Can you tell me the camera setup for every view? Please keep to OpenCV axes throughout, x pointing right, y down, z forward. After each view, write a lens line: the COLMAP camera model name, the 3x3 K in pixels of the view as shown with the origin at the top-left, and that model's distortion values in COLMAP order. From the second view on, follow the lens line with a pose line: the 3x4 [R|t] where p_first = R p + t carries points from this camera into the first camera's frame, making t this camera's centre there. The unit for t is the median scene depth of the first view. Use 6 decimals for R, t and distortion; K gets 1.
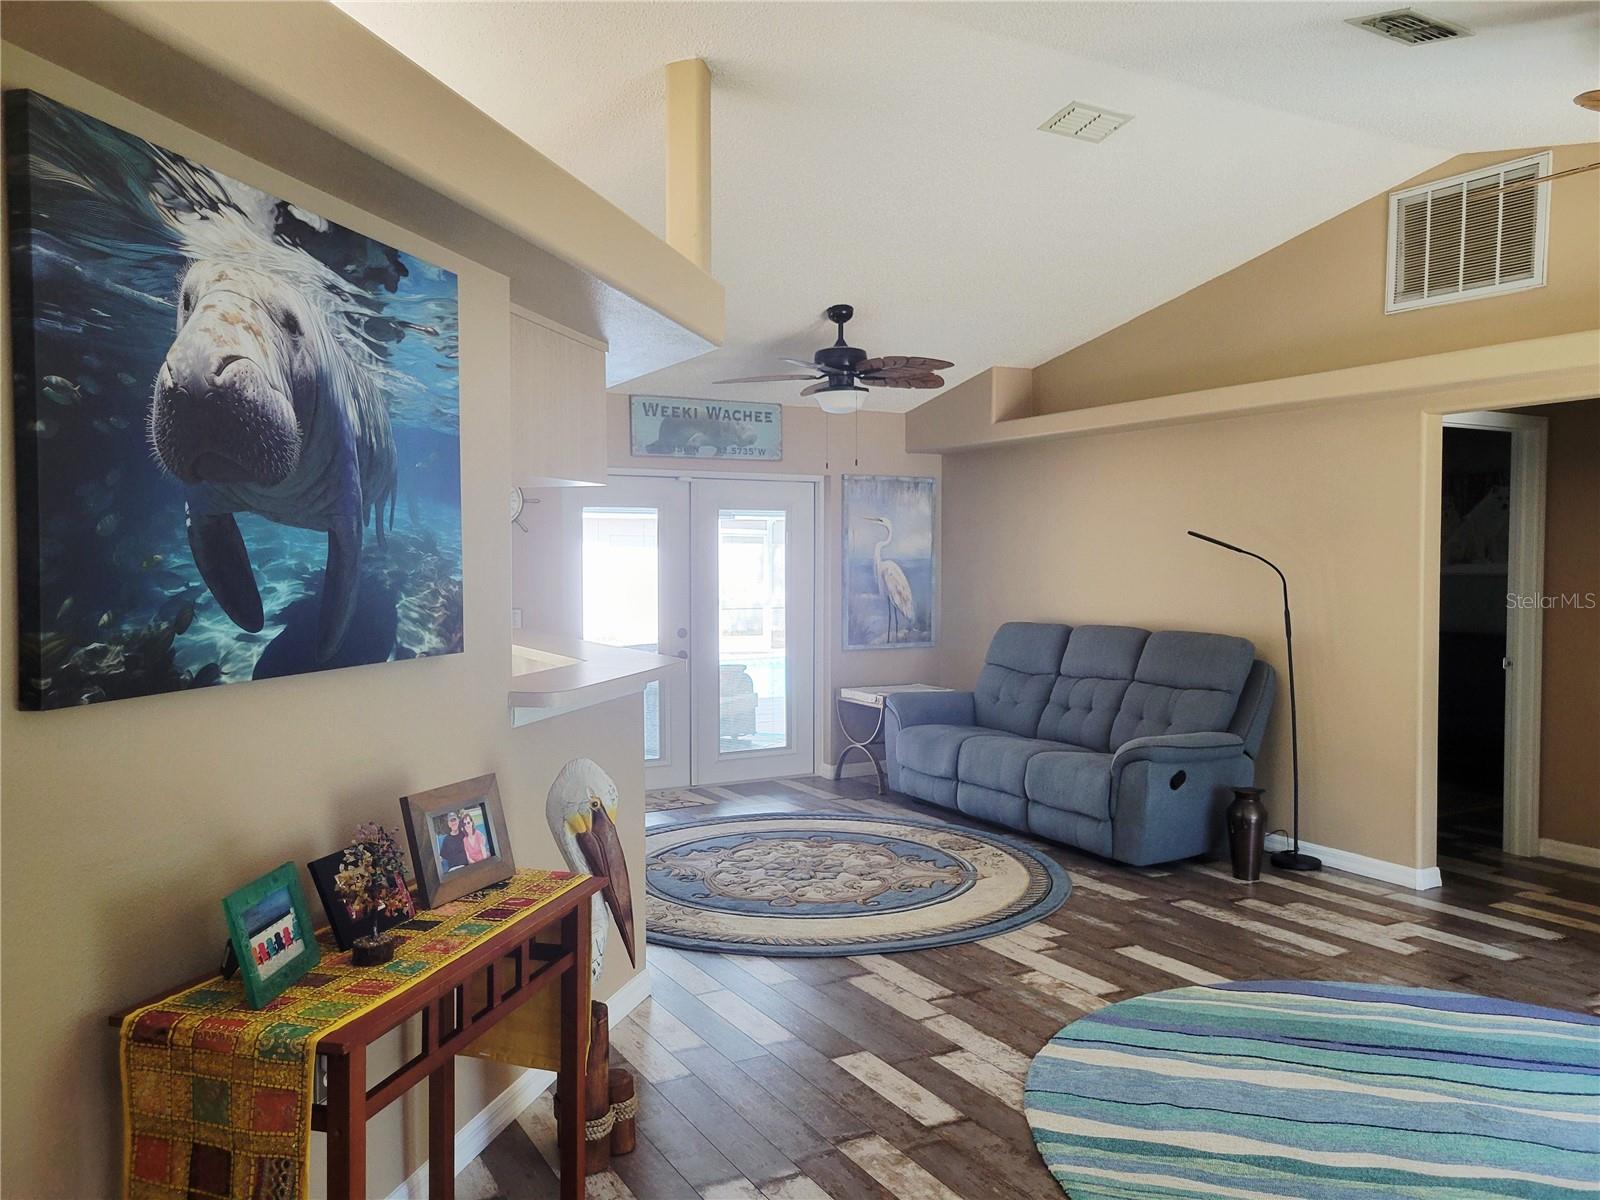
lens RADIAL K [[1203.7, 0, 790.6], [0, 1203.7, 601.8], [0, 0, 1]] dist [0.057100, -0.046282]
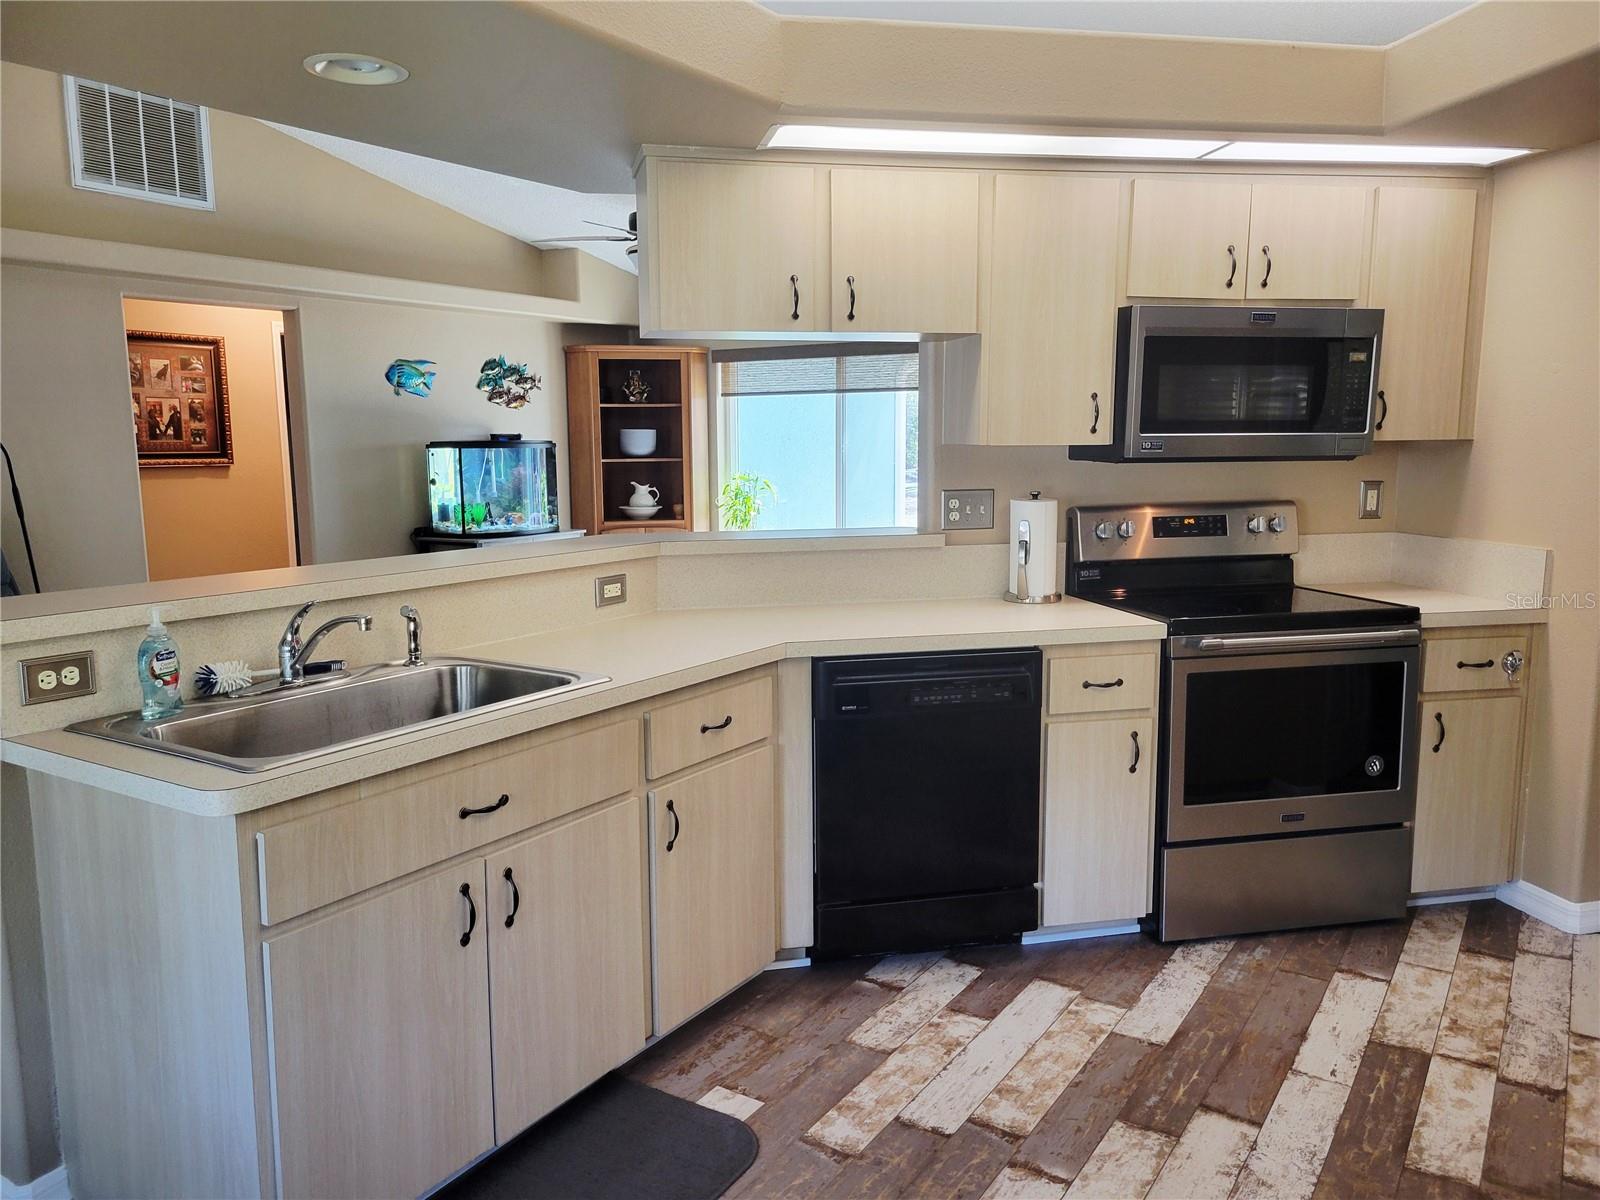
lens RADIAL K [[1203.7, 0, 791.2], [0, 1203.7, 605.1], [0, 0, 1]] dist [0.057100, -0.046282]
pose [[-0.460104, -0.123899, 0.879177, -0.824286], [0.041196, 0.986170, 0.160536, -0.035336], [-0.886909, 0.110082, -0.448637, 1.093891]]
